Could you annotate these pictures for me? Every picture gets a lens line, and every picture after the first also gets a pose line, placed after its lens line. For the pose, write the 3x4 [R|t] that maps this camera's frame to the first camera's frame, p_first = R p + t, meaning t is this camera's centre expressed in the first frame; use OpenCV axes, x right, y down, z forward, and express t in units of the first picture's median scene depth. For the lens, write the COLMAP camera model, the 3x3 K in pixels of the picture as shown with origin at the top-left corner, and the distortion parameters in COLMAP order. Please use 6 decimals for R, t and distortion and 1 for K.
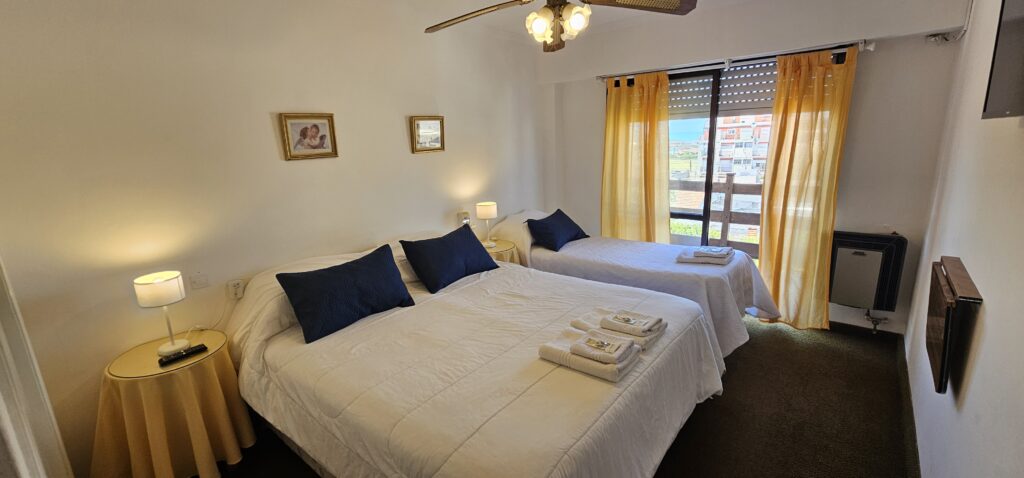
lens RADIAL K [[423.8, 0, 507.4], [0, 423.8, 235.1], [0, 0, 1]] dist [0.000193, -0.000136]
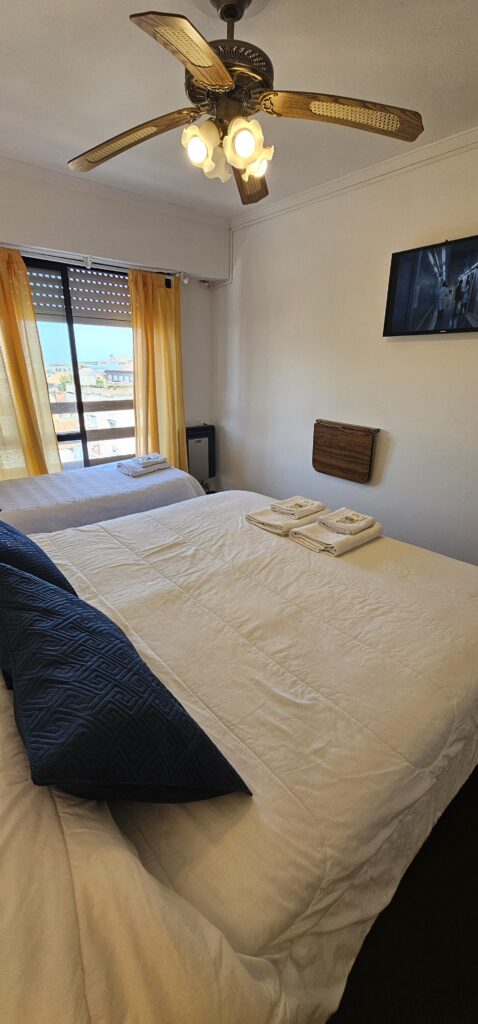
lens RADIAL K [[409.7, 0, 236.1], [0, 409.7, 527.6], [0, 0, 1]] dist [-0.000033, -0.000026]
pose [[0.176623, -0.325626, 0.928855, -0.589485], [0.197242, 0.936259, 0.290715, -0.069657], [-0.964313, 0.131862, 0.229592, 0.708078]]
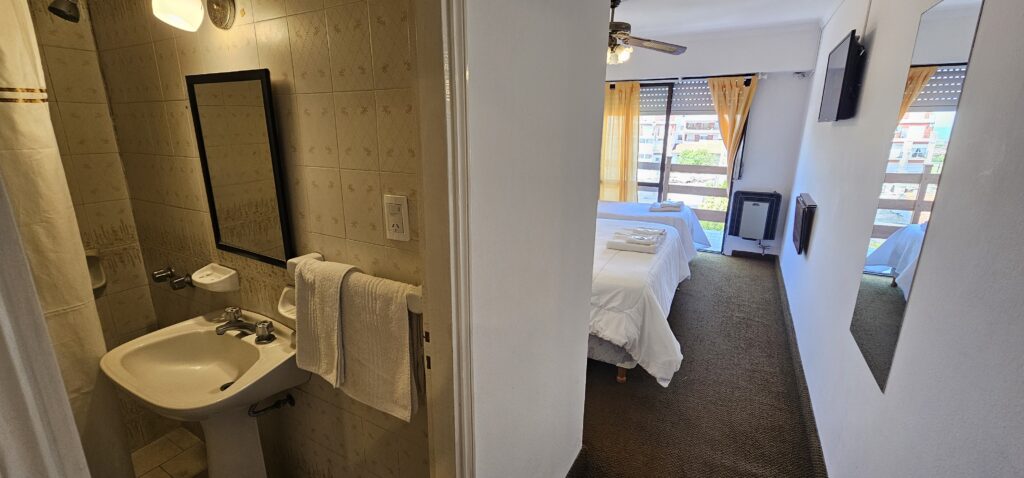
lens RADIAL K [[430.6, 0, 504.2], [0, 430.6, 238.5], [0, 0, 1]] dist [0.000208, -0.000046]
pose [[0.979393, -0.007617, 0.201821, -0.506945], [0.002166, 0.999627, 0.027216, 0.144241], [-0.201953, -0.026218, 0.979044, -0.477295]]
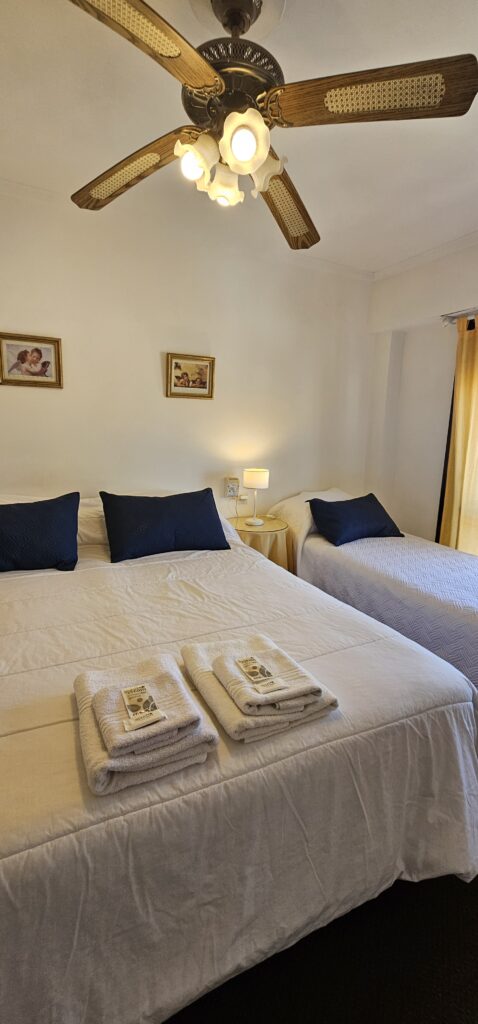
lens RADIAL K [[430.6, 0, 240.3], [0, 430.6, 494.6], [0, 0, 1]] dist [0.000208, -0.000046]
pose [[0.916108, 0.141151, -0.375263, 0.338771], [-0.162714, 0.986325, -0.026230, -0.003461], [0.366429, 0.085090, 0.926547, 0.359399]]
